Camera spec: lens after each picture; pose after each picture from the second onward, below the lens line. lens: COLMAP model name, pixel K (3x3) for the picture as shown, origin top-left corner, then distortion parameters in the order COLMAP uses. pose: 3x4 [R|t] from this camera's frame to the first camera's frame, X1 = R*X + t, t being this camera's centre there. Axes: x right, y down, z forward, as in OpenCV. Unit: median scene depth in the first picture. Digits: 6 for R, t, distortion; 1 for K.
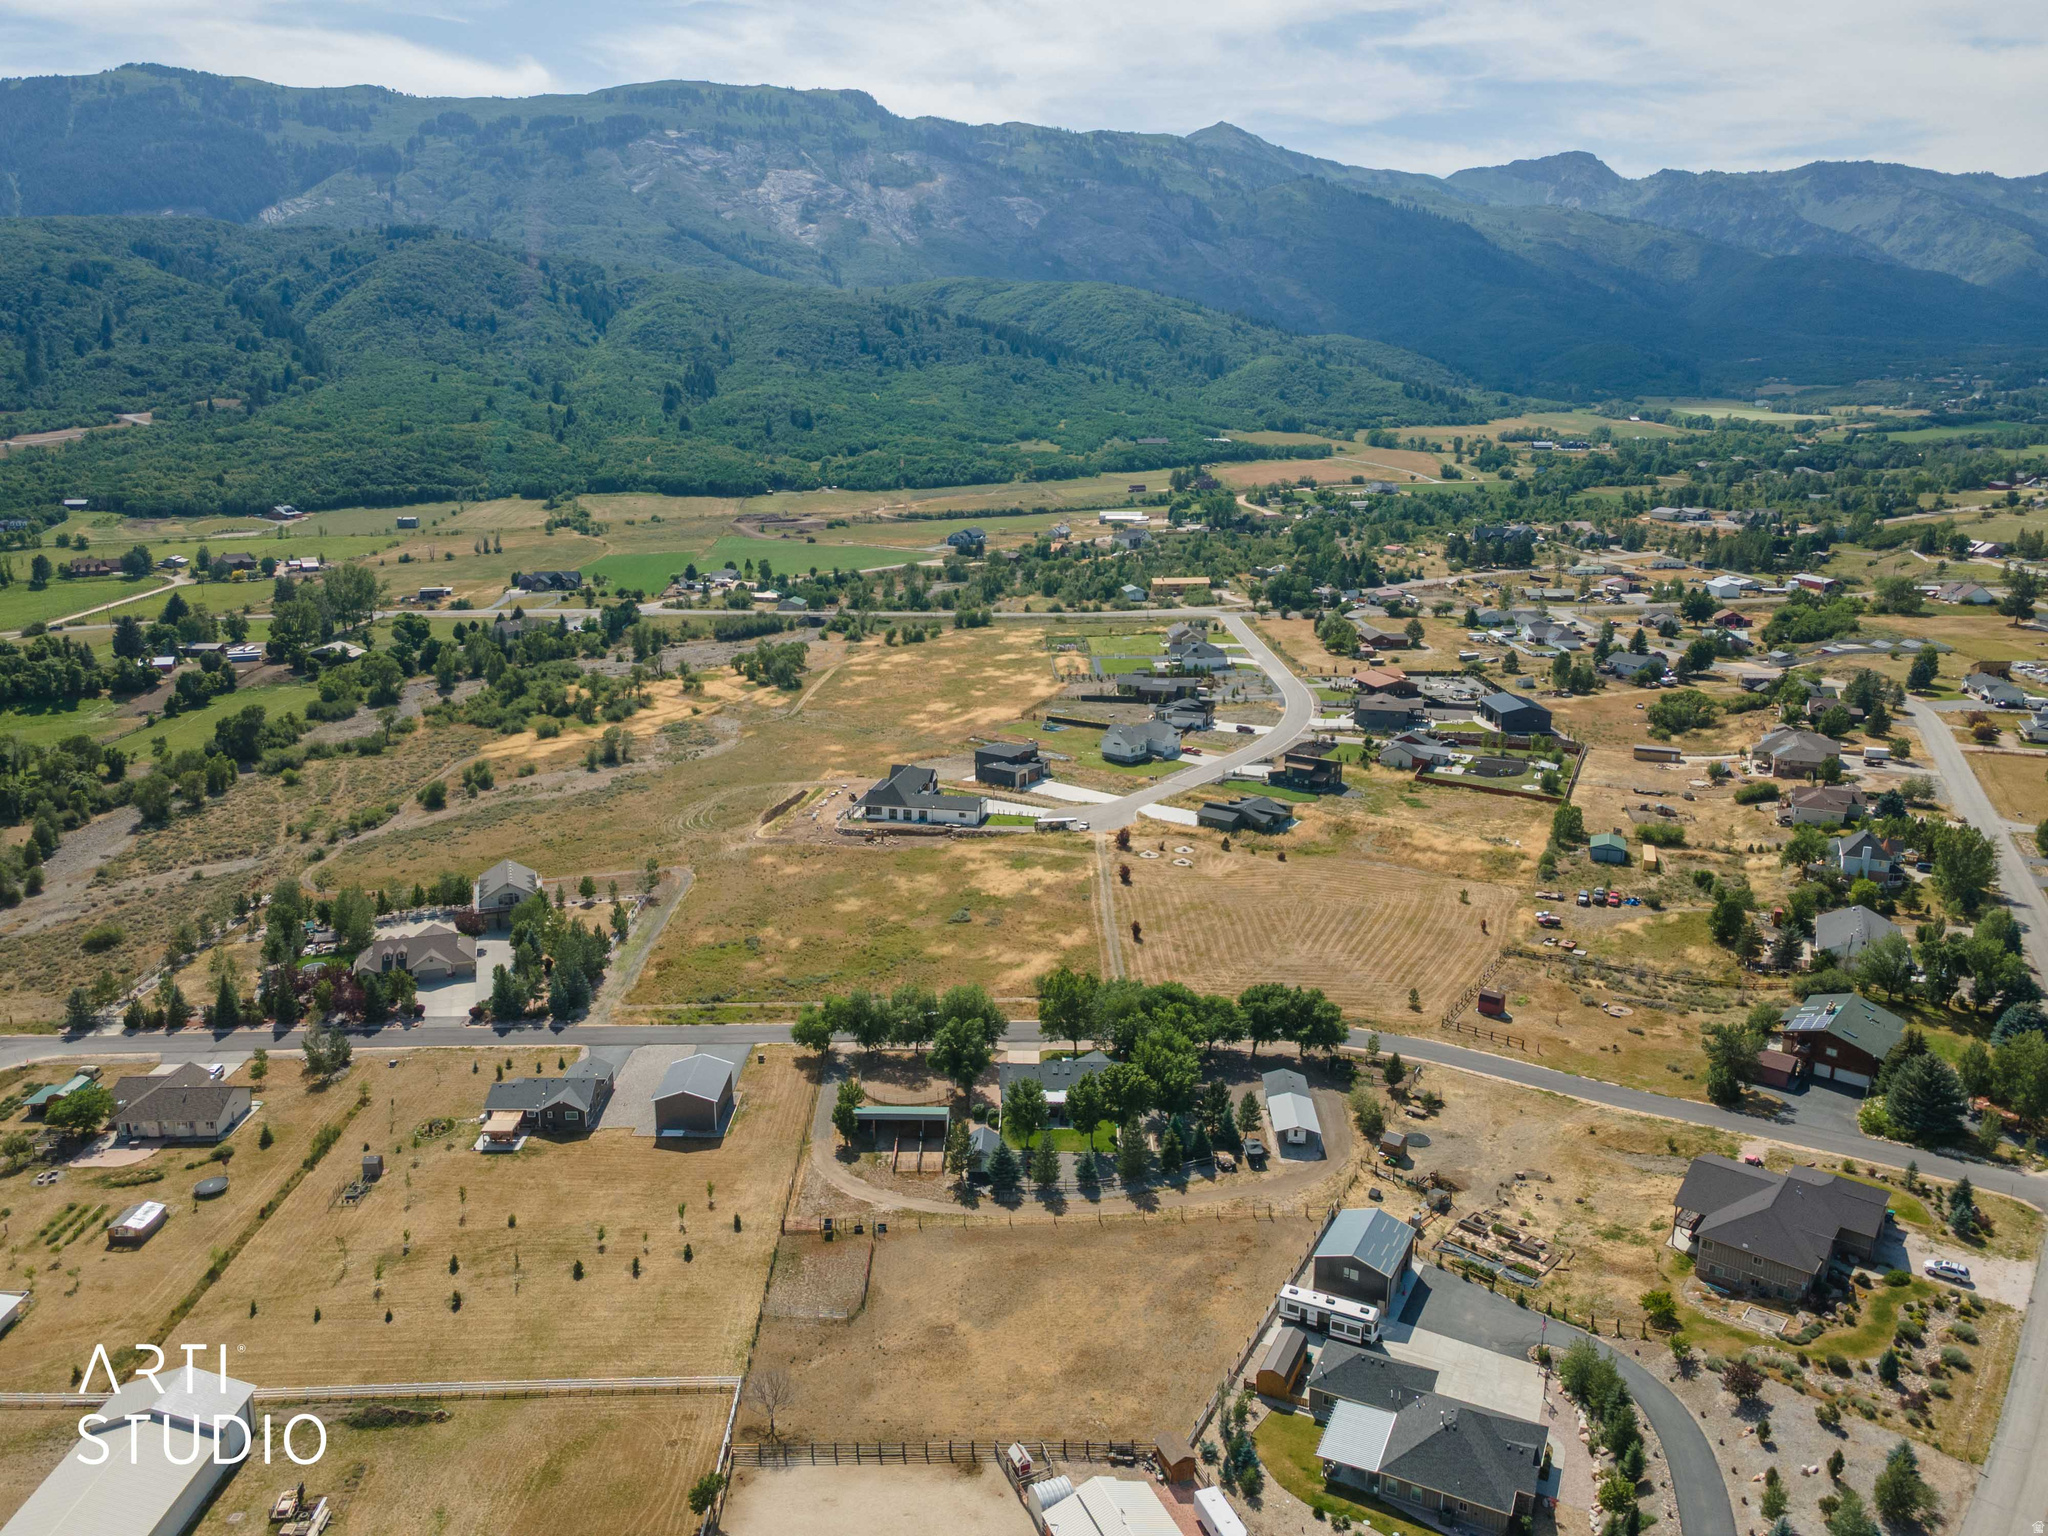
lens RADIAL K [[1495.2, 0, 1007.8], [0, 1495.2, 753.7], [0, 0, 1]] dist [0.024698, 0.047988]
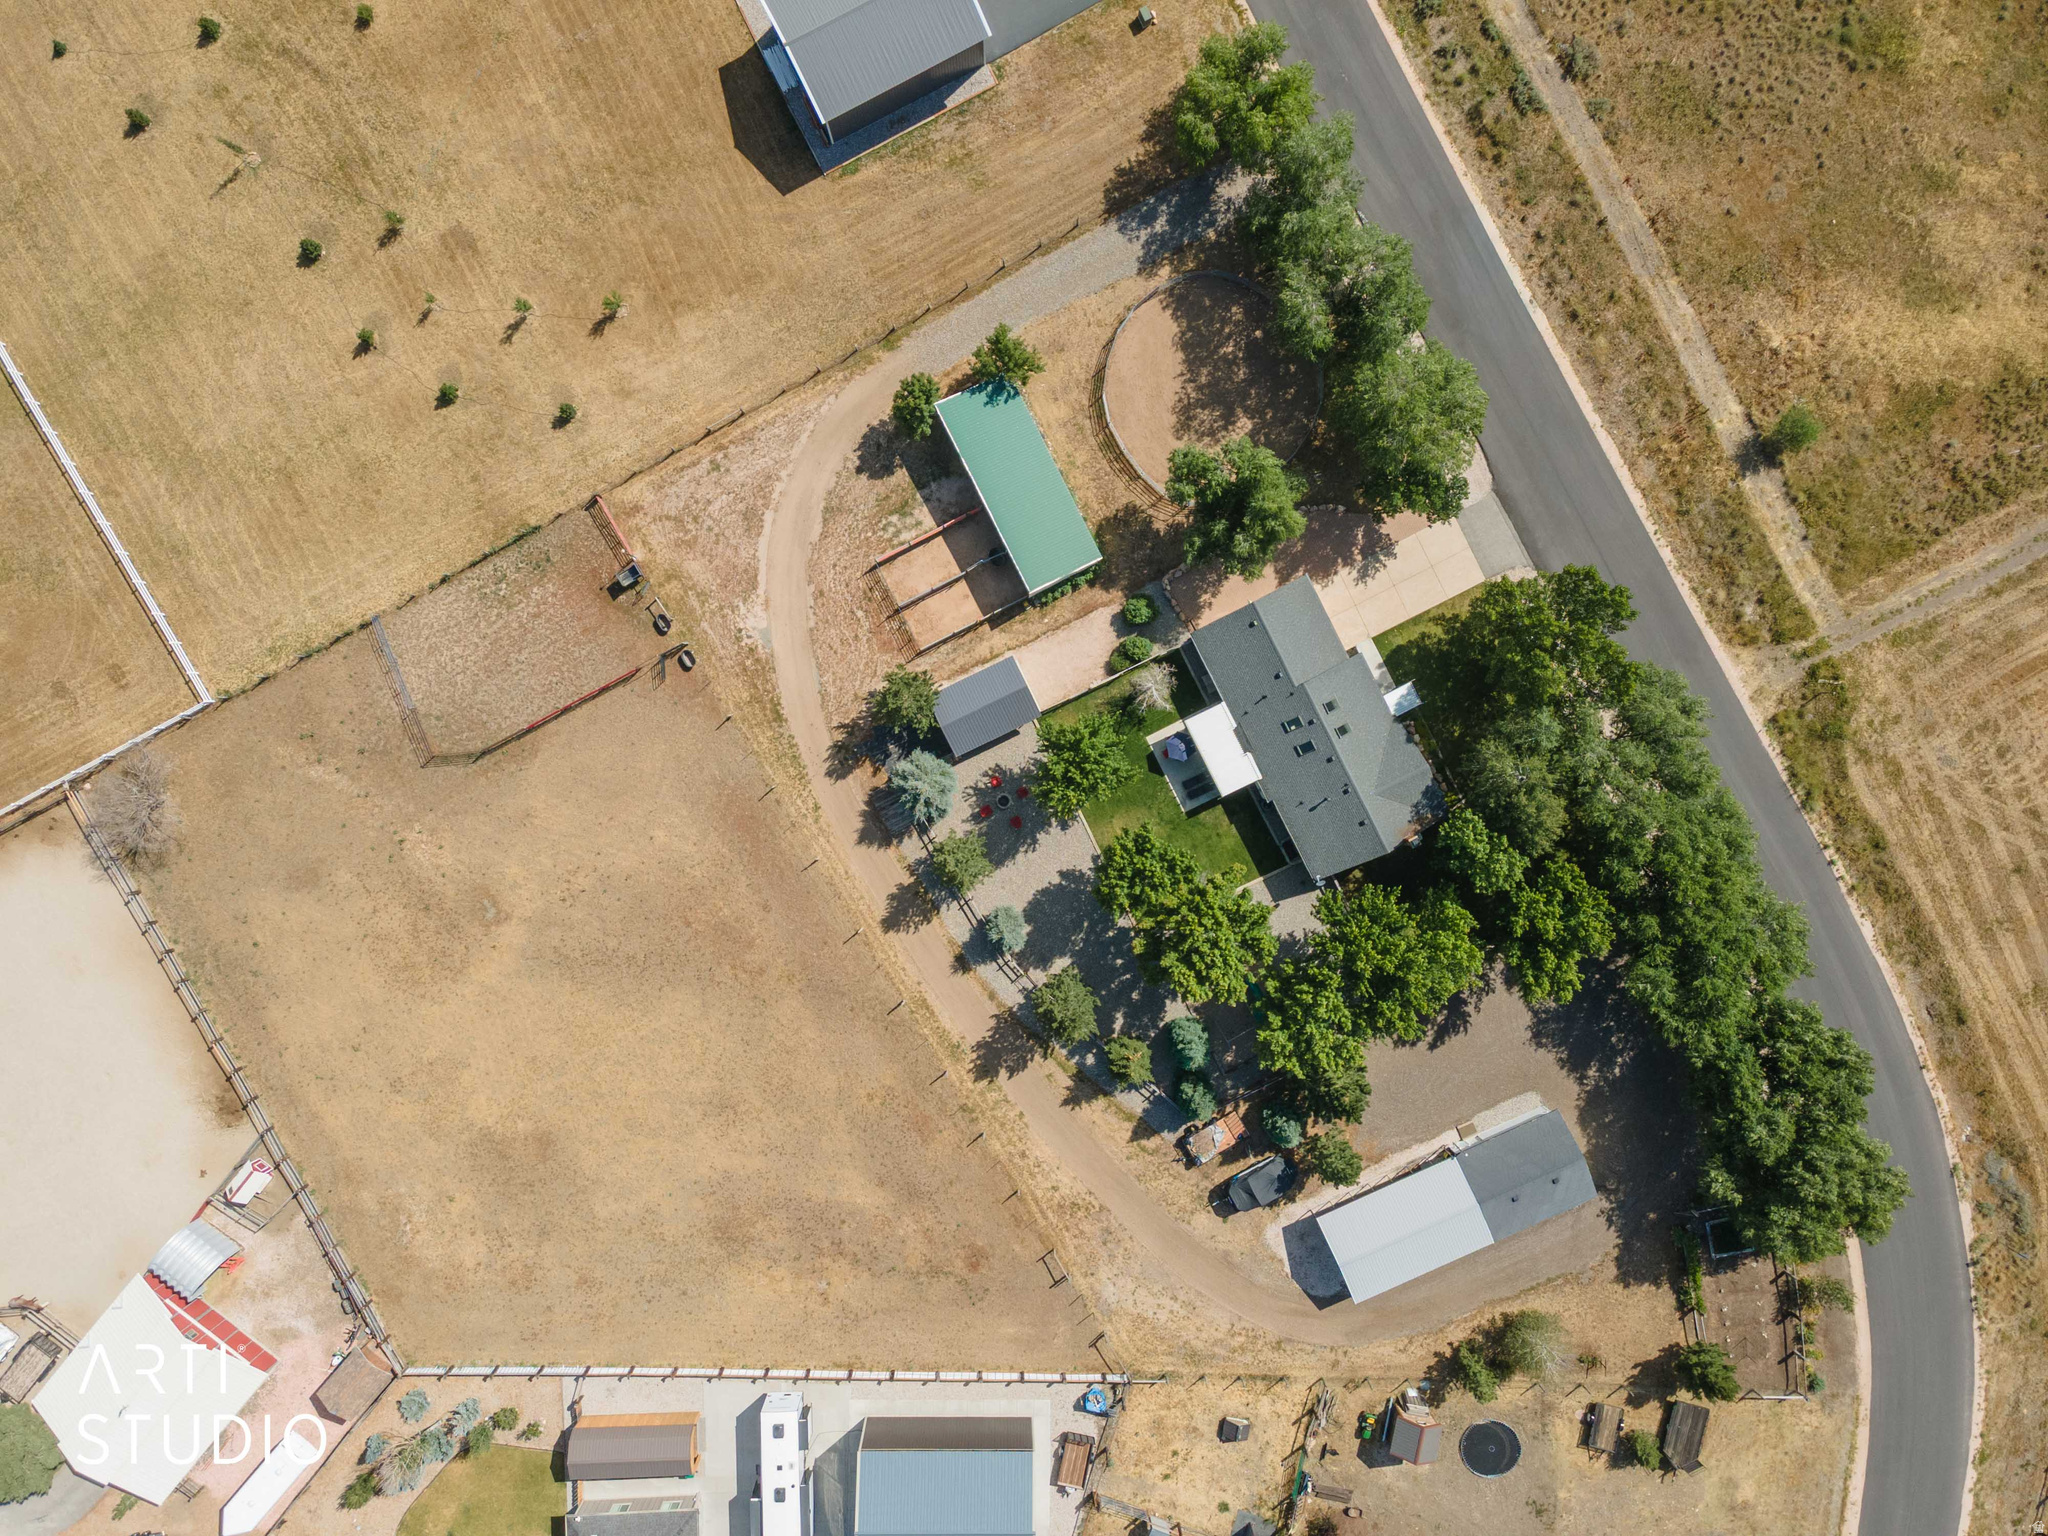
lens RADIAL K [[1495.2, 0, 1007.8], [0, 1495.2, 753.7], [0, 0, 1]] dist [0.024698, 0.047988]
pose [[0.473700, 0.880399, 0.022491, -0.005710], [-0.209269, 0.087717, 0.973916, -0.114233], [0.855462, -0.466050, 0.225791, 0.477606]]
